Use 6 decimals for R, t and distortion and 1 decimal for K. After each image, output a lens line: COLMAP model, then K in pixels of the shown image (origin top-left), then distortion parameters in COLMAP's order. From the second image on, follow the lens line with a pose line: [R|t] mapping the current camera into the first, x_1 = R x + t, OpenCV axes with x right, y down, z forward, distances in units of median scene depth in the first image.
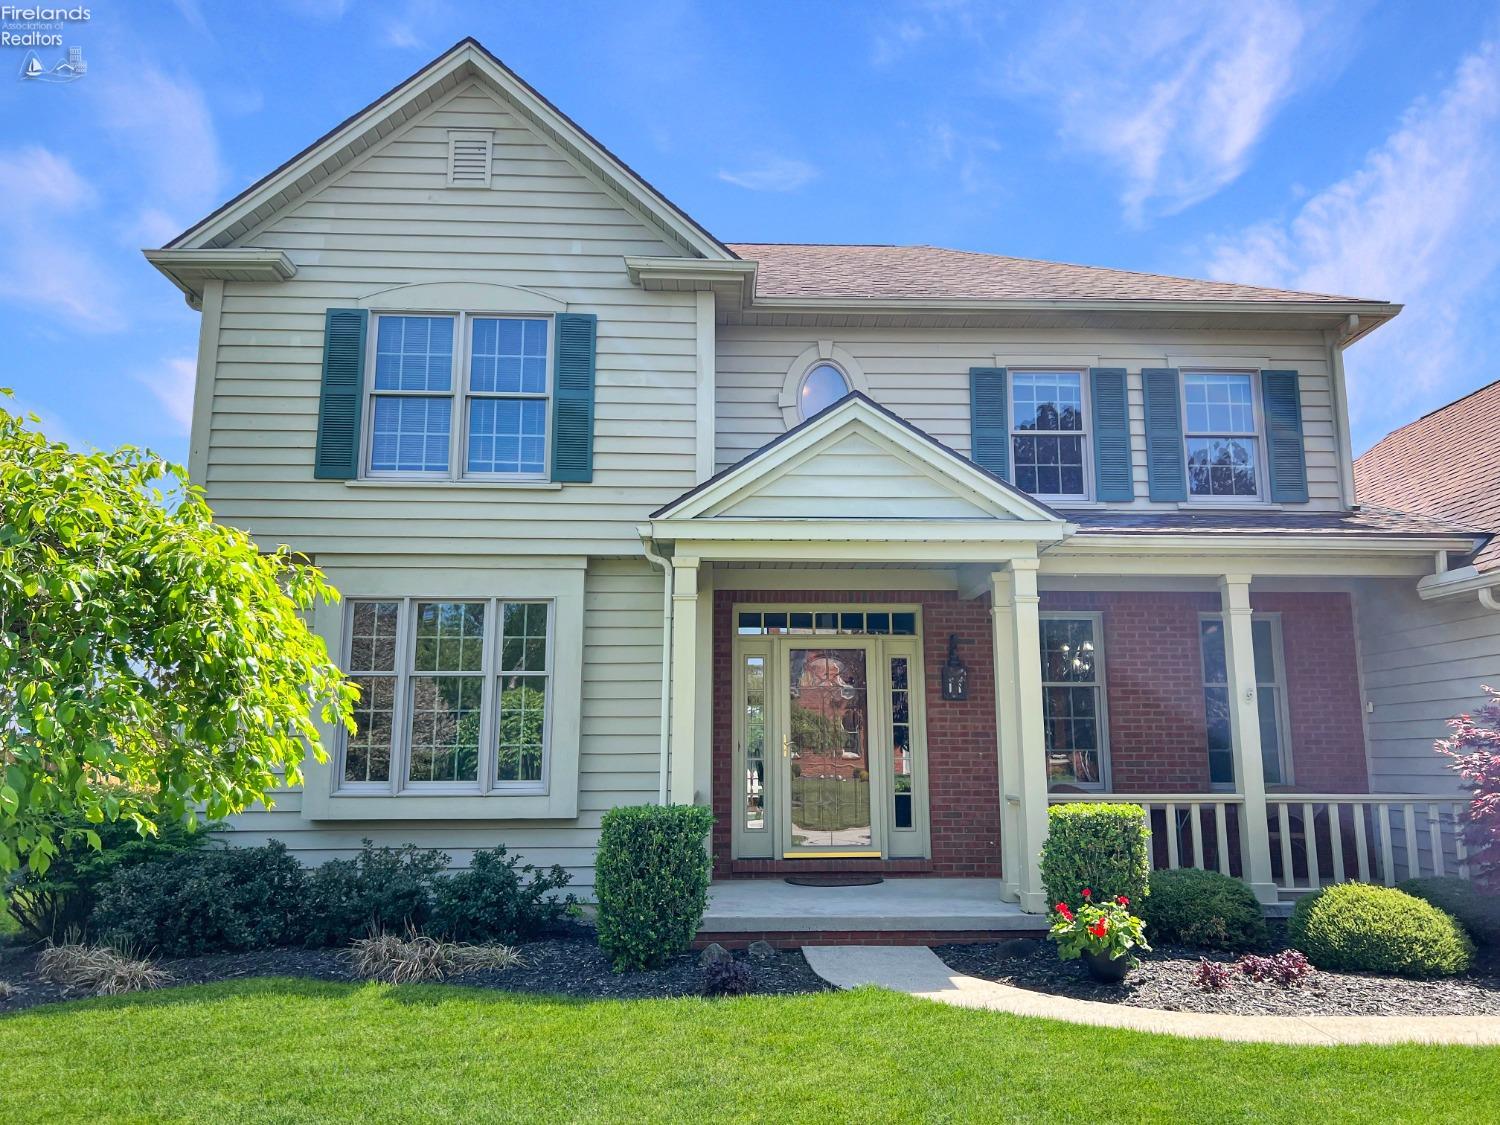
lens RADIAL K [[1147.8, 0, 756.3], [0, 1147.8, 547.9], [0, 0, 1]] dist [0.035975, -0.031182]
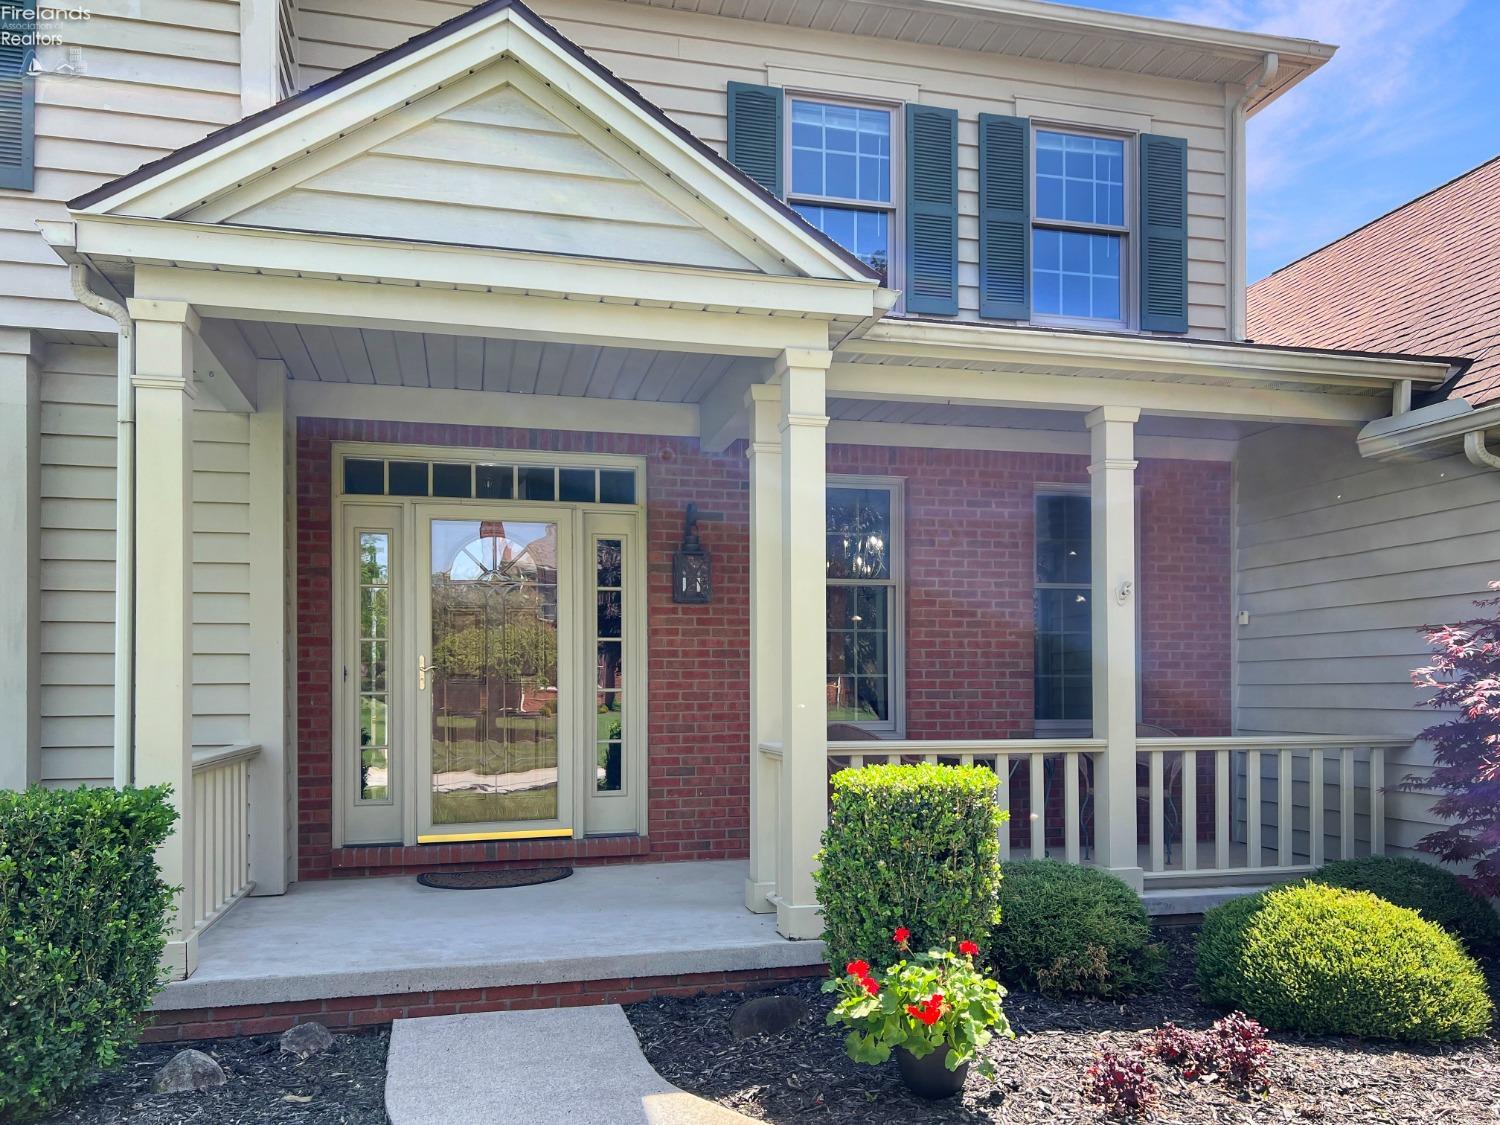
lens RADIAL K [[1147.8, 0, 753.0], [0, 1147.8, 685.2], [0, 0, 1]] dist [0.035975, -0.031182]
pose [[0.978895, -0.002541, 0.204348, 0.075379], [-0.033710, 0.984217, 0.173724, 0.064890], [-0.201565, -0.176947, 0.963360, 0.357190]]
